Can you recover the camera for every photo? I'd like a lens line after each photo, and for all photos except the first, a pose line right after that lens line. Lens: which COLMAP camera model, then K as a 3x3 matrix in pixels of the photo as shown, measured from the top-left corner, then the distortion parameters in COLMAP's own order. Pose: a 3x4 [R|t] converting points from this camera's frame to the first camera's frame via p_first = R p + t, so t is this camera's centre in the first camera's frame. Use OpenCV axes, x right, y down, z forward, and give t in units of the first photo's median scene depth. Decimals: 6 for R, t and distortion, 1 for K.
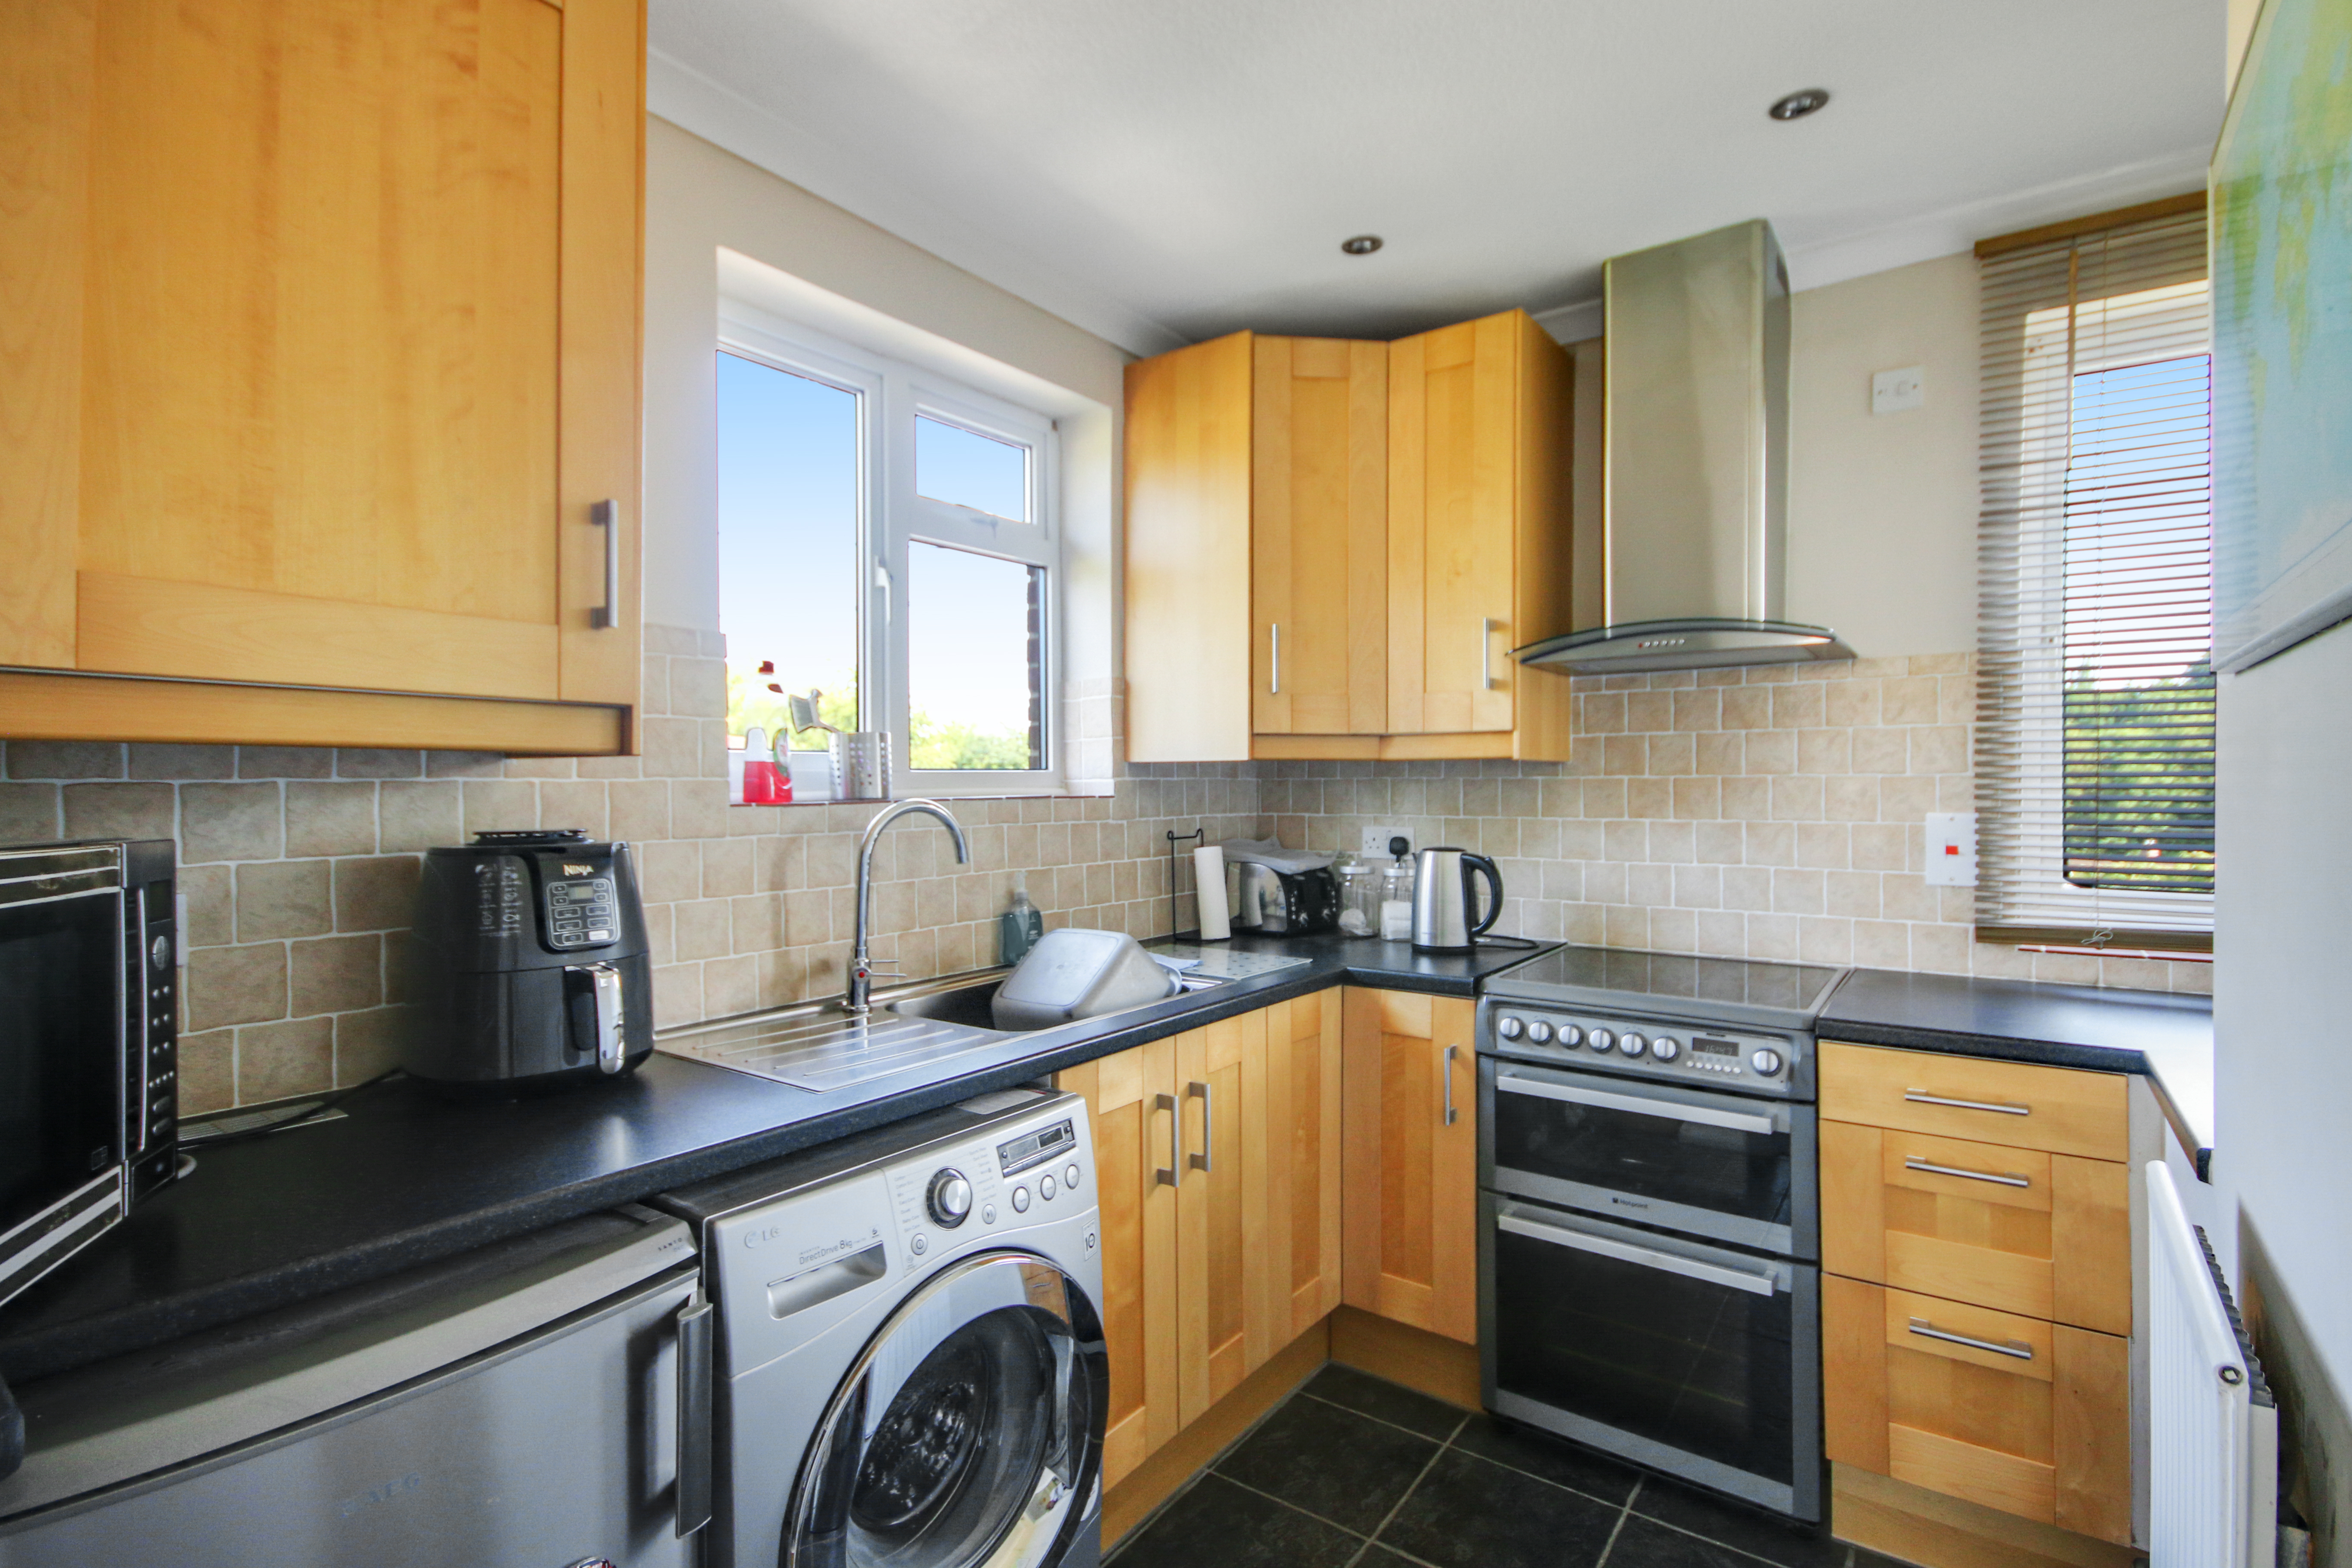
lens RADIAL K [[1104.2, 0, 1184.6], [0, 1104.2, 787.3], [0, 0, 1]] dist [0.020690, -0.000424]
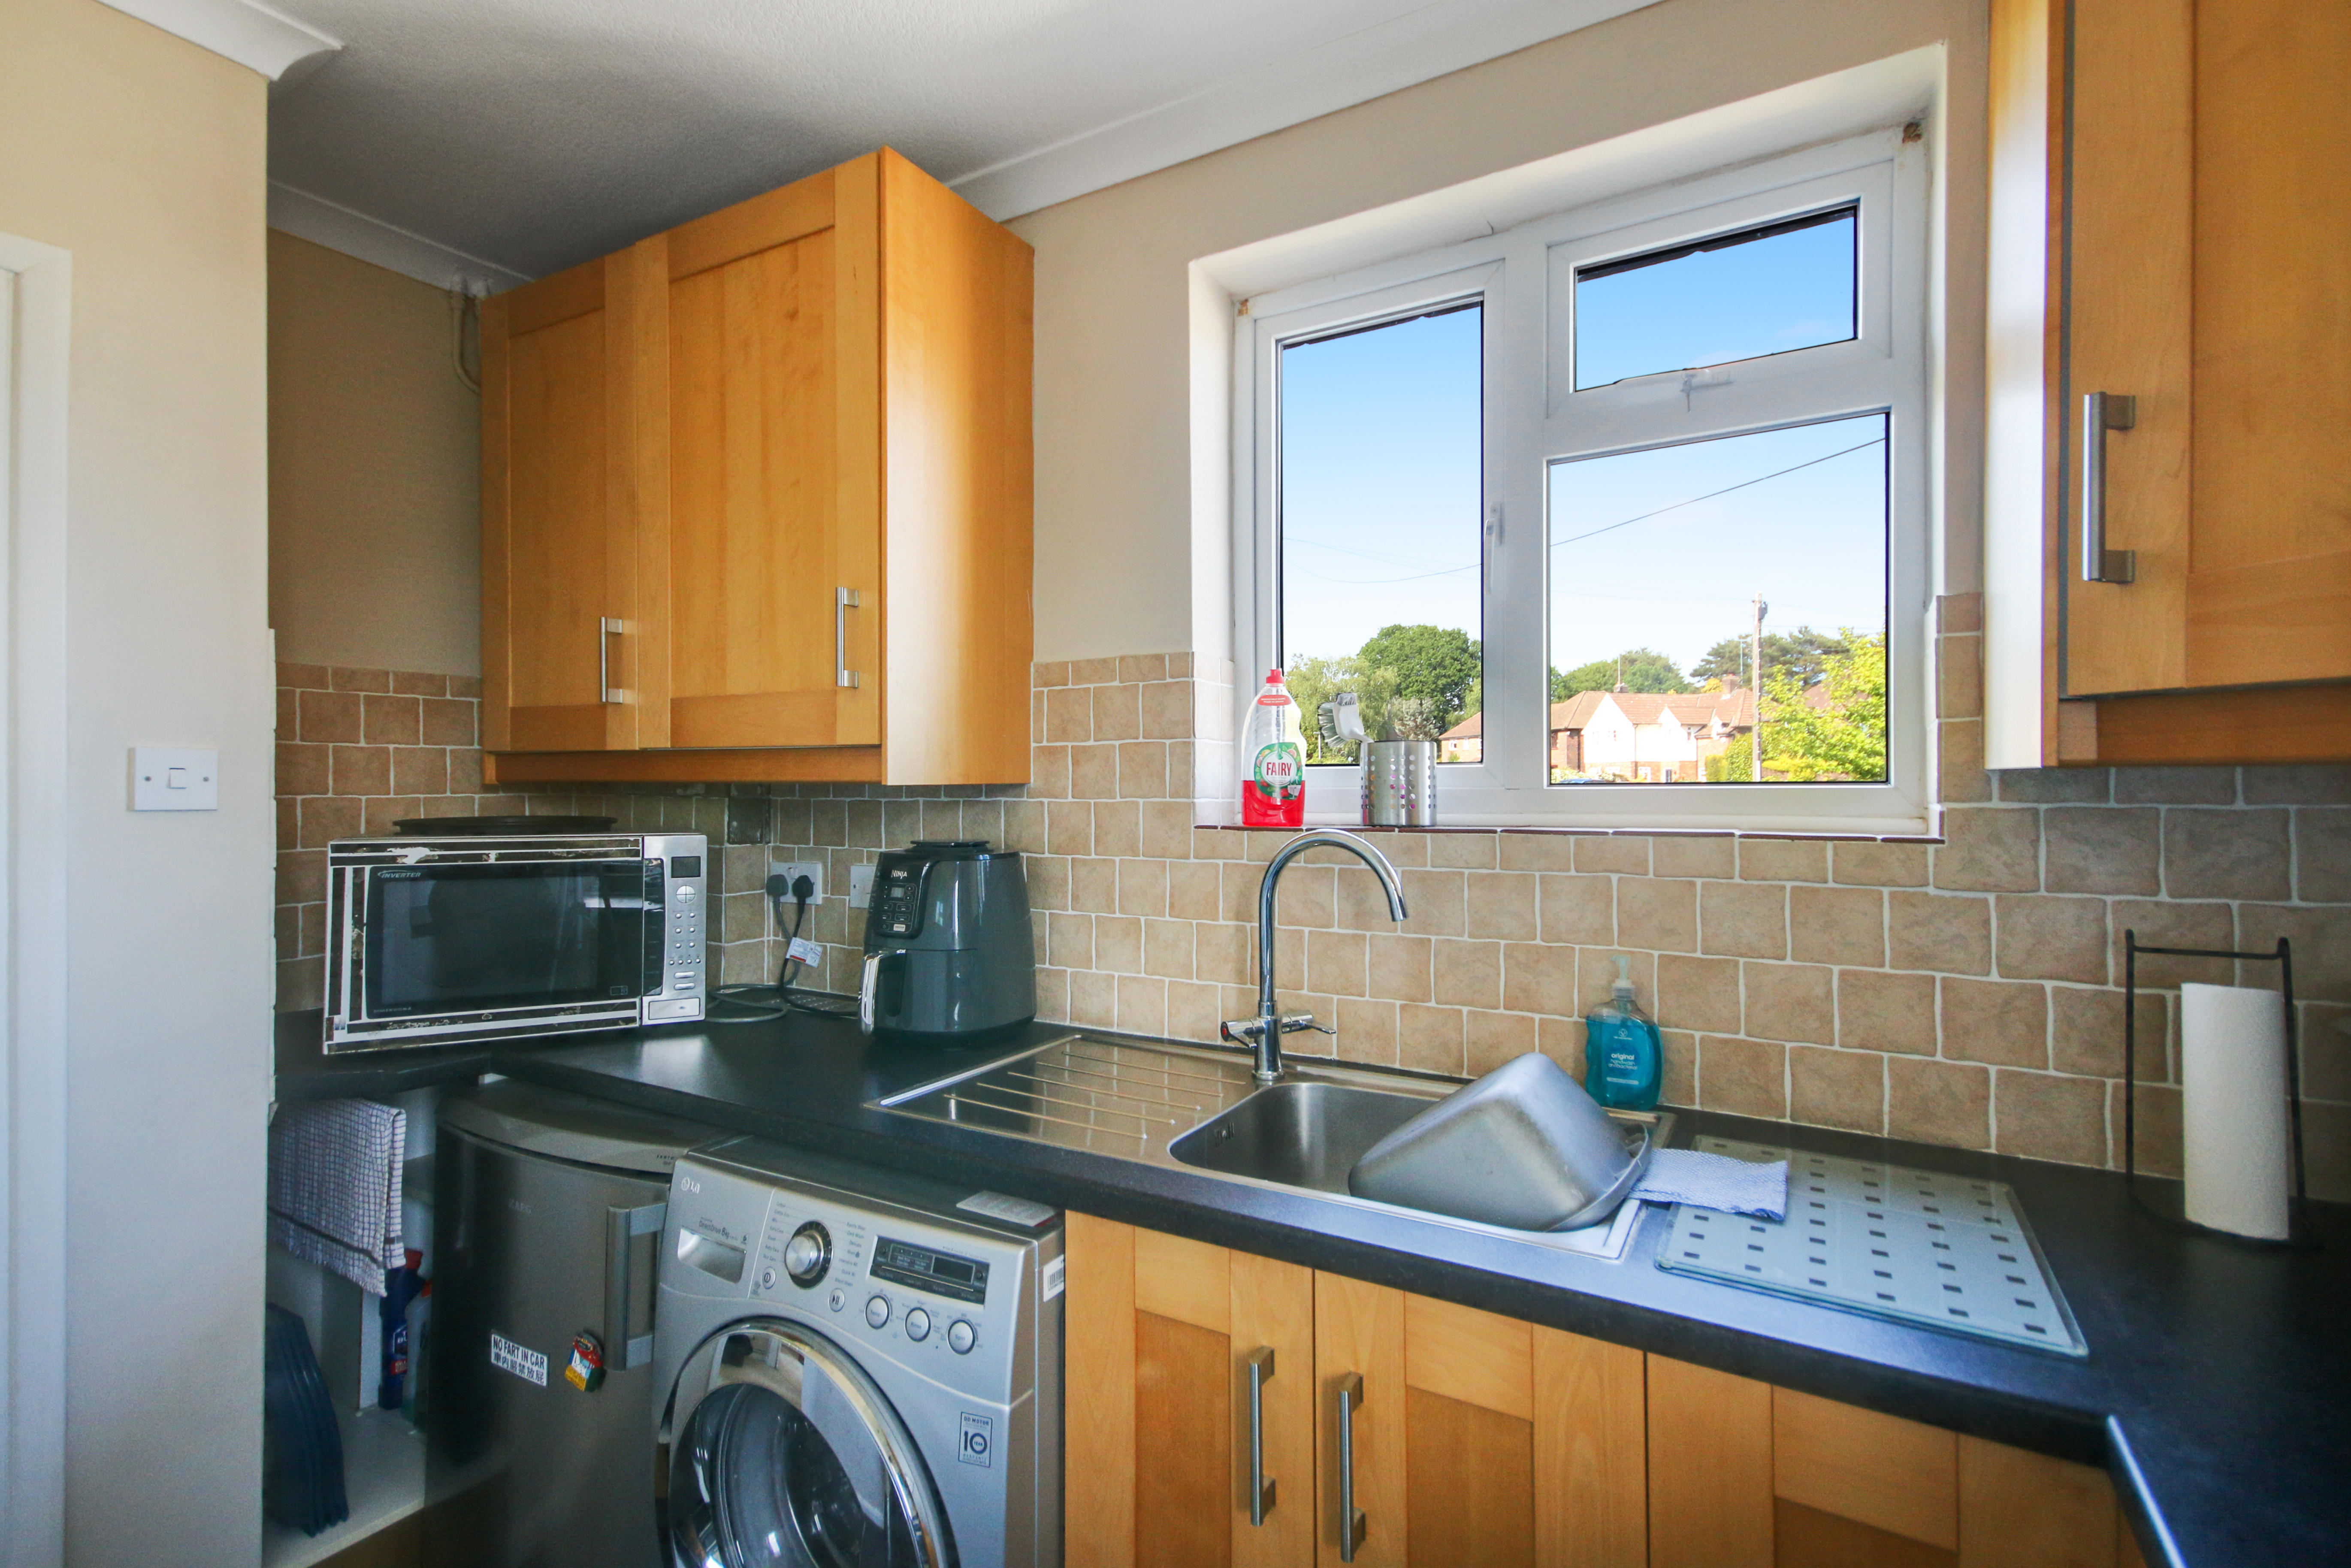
lens RADIAL K [[1103.7, 0, 1180.1], [0, 1103.7, 773.9], [0, 0, 1]] dist [0.020690, -0.000424]
pose [[0.118434, 0.003556, -0.992956, 0.574210], [0.000295, 0.999993, 0.003616, -0.035044], [0.992962, -0.000721, 0.118432, 0.894660]]
